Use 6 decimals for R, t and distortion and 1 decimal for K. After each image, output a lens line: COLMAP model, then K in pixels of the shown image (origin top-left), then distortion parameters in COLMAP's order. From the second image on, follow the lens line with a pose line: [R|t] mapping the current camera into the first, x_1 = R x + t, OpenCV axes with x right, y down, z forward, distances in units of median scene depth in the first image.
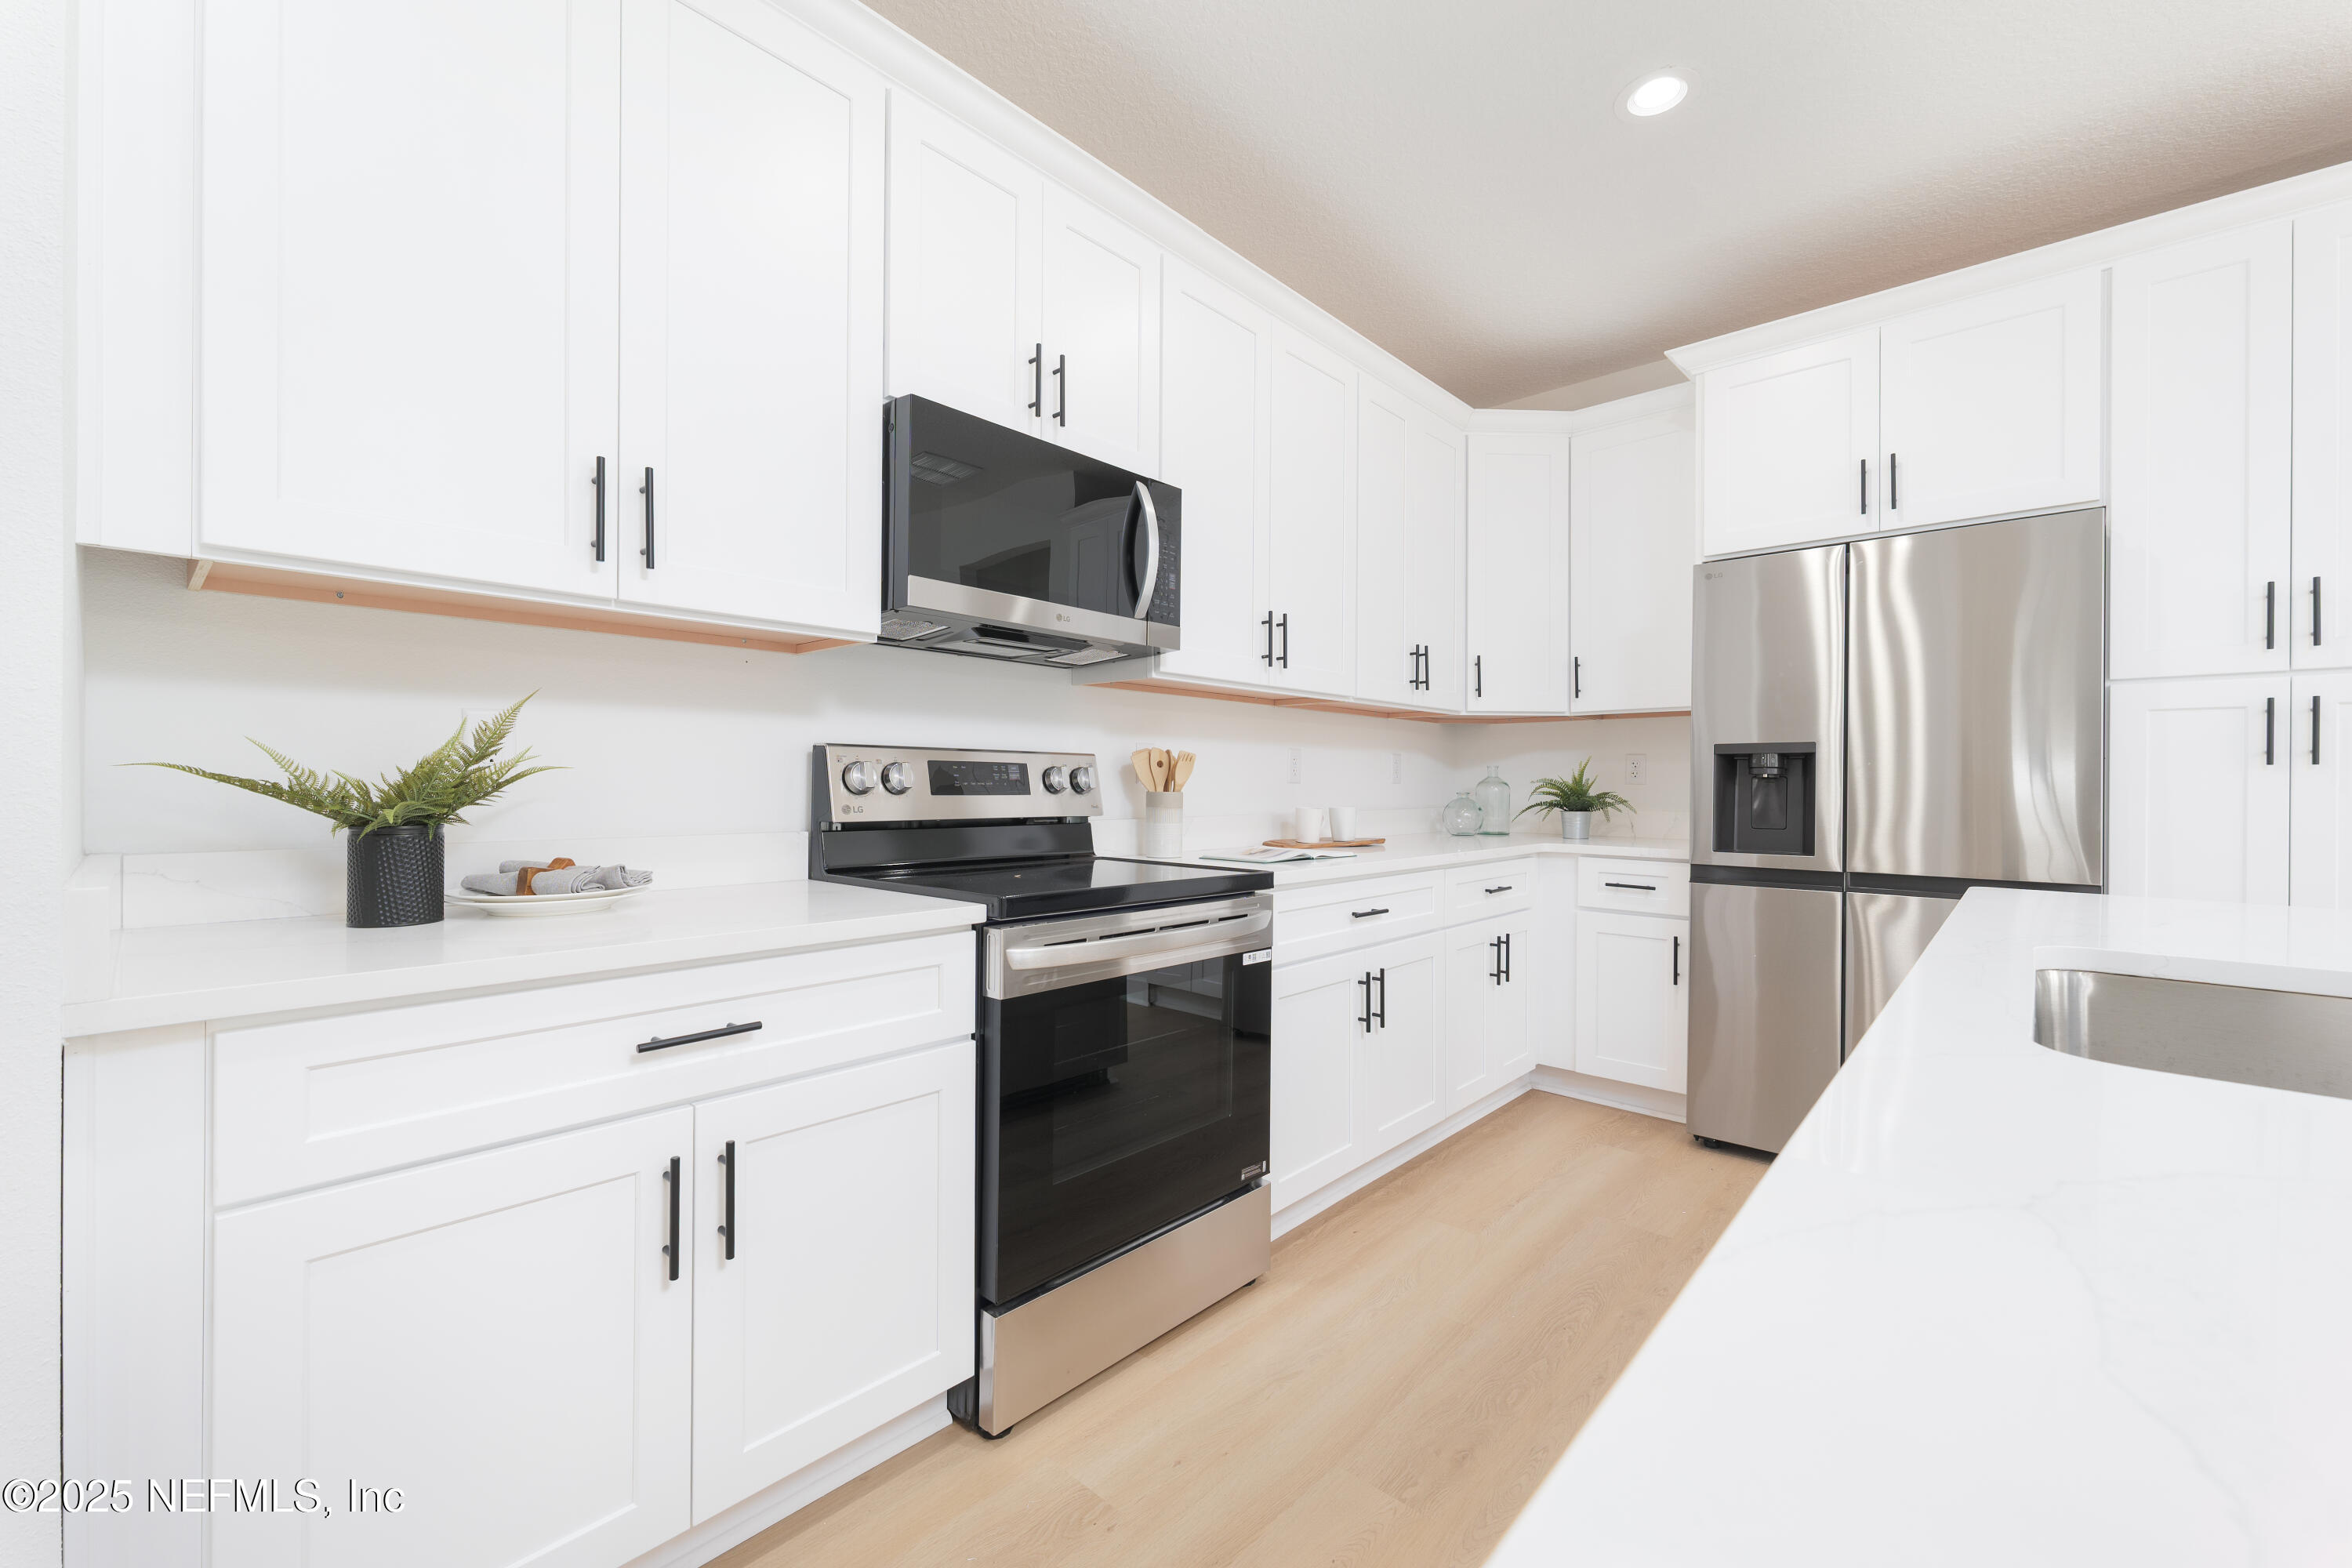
lens RADIAL K [[957.3, 0, 1174.0], [0, 957.3, 789.4], [0, 0, 1]] dist [0.000722, 0.000021]
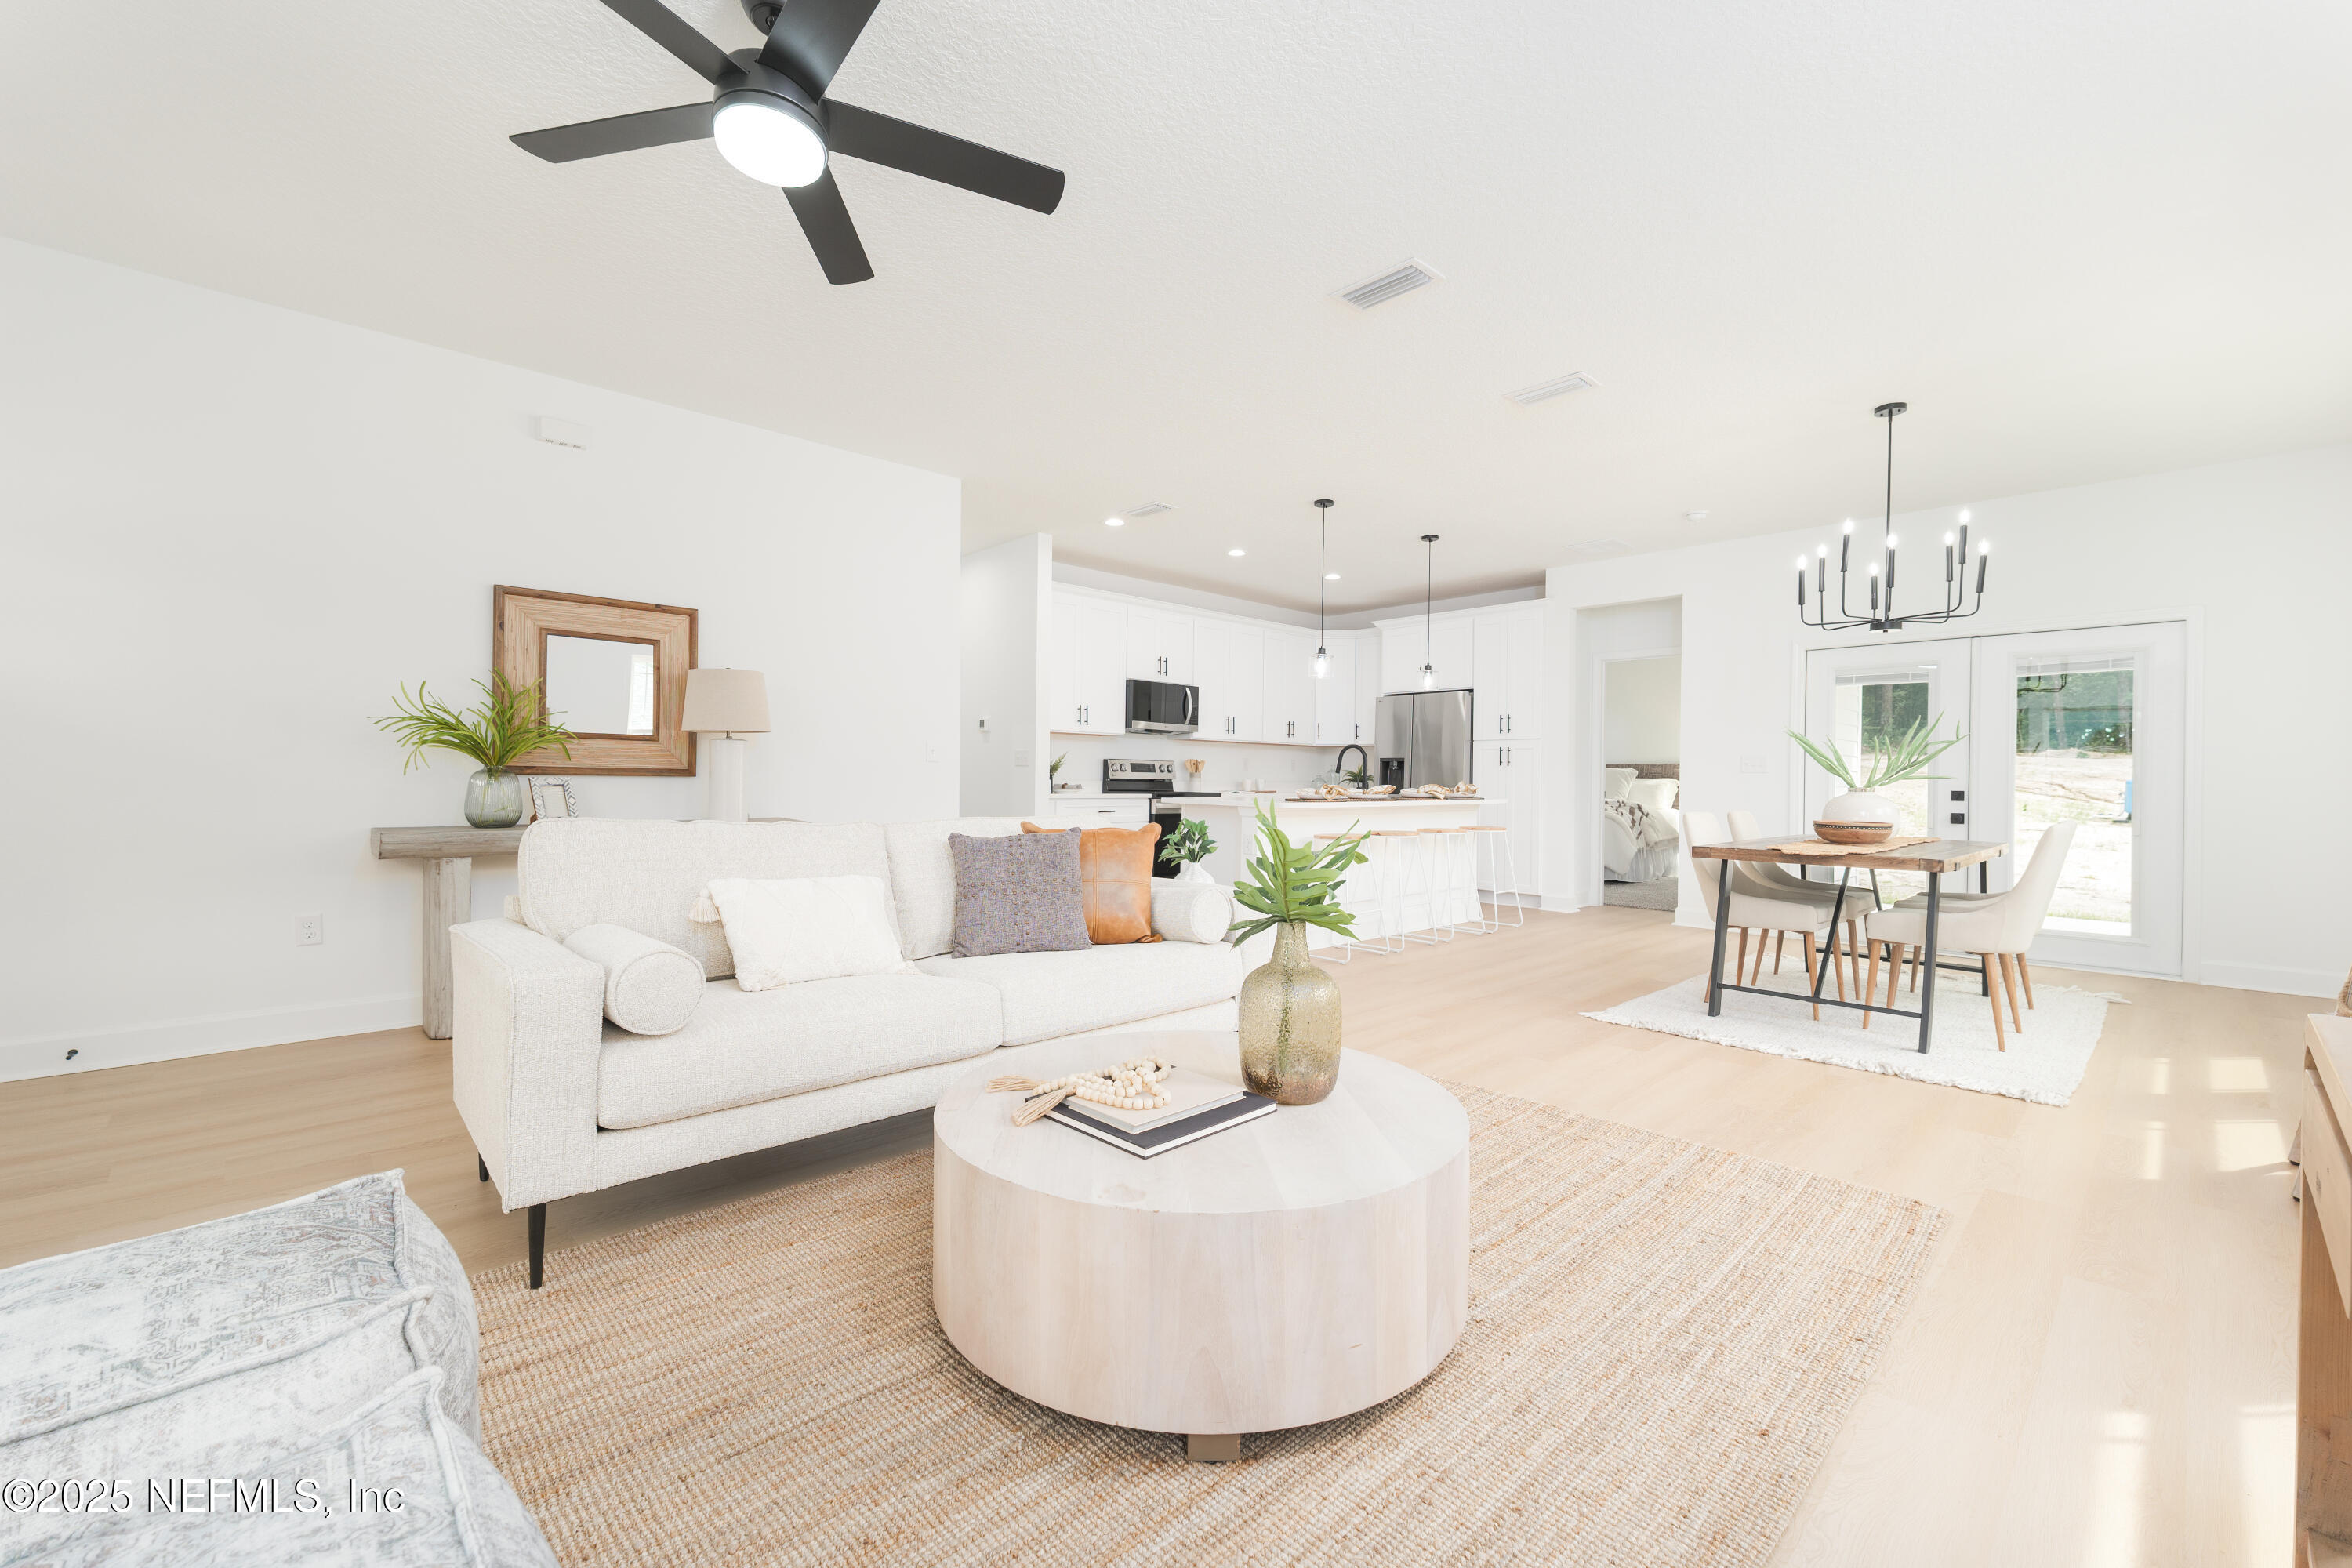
lens RADIAL K [[957.3, 0, 1183.4], [0, 957.3, 787.0], [0, 0, 1]] dist [0.000722, 0.000021]
pose [[0.997146, 0.007649, -0.075112, 0.229523], [-0.007408, 0.999966, 0.003488, 0.049250], [0.075136, -0.002922, 0.997169, -2.657577]]
